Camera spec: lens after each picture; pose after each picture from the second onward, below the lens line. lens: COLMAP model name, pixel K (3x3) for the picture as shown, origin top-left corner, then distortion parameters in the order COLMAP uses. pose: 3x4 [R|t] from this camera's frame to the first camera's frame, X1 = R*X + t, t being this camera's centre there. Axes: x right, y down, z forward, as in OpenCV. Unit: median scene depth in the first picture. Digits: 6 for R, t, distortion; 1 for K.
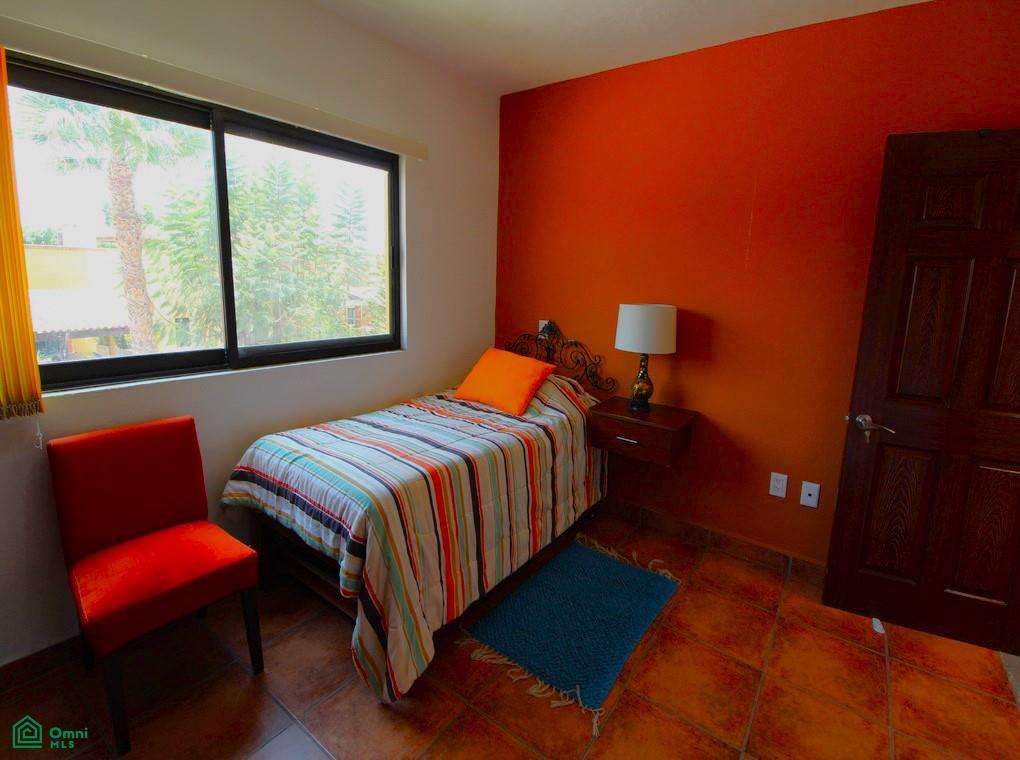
lens RADIAL K [[468.8, 0, 511.2], [0, 468.8, 349.1], [0, 0, 1]] dist [-0.028664, -0.000363]
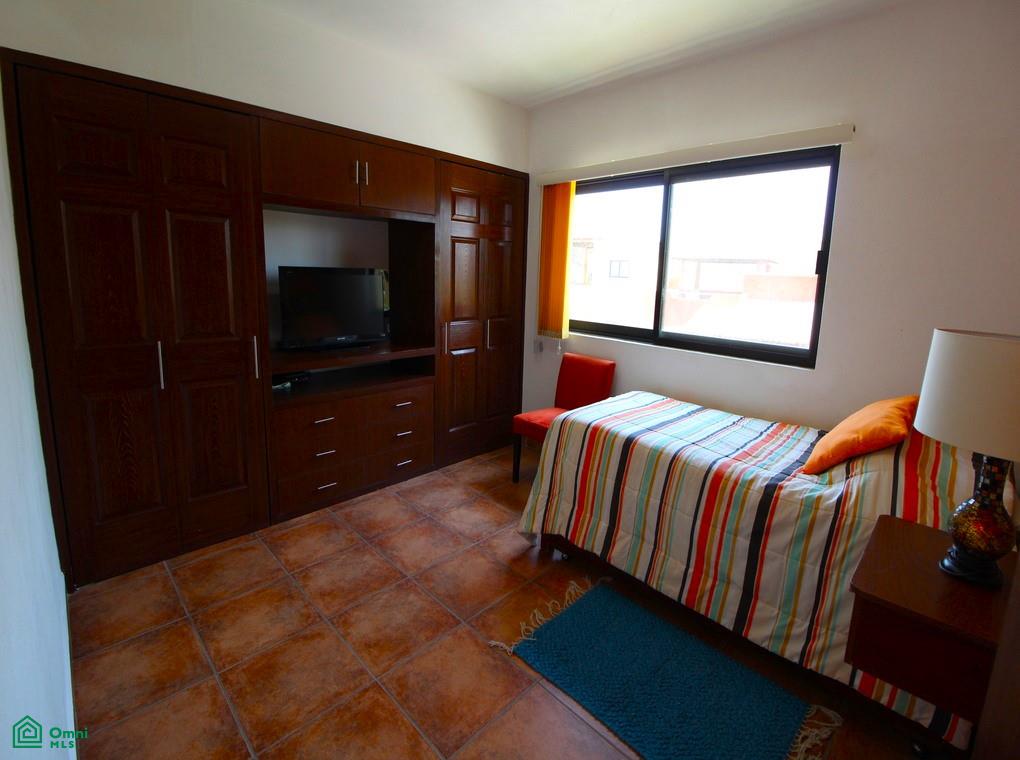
lens RADIAL K [[468.8, 0, 511.2], [0, 468.8, 349.1], [0, 0, 1]] dist [-0.028664, -0.000363]
pose [[-0.159499, 0.119266, -0.979967, 0.938452], [-0.186573, 0.971144, 0.148559, -0.077558], [0.969407, 0.206530, -0.132645, 0.771538]]
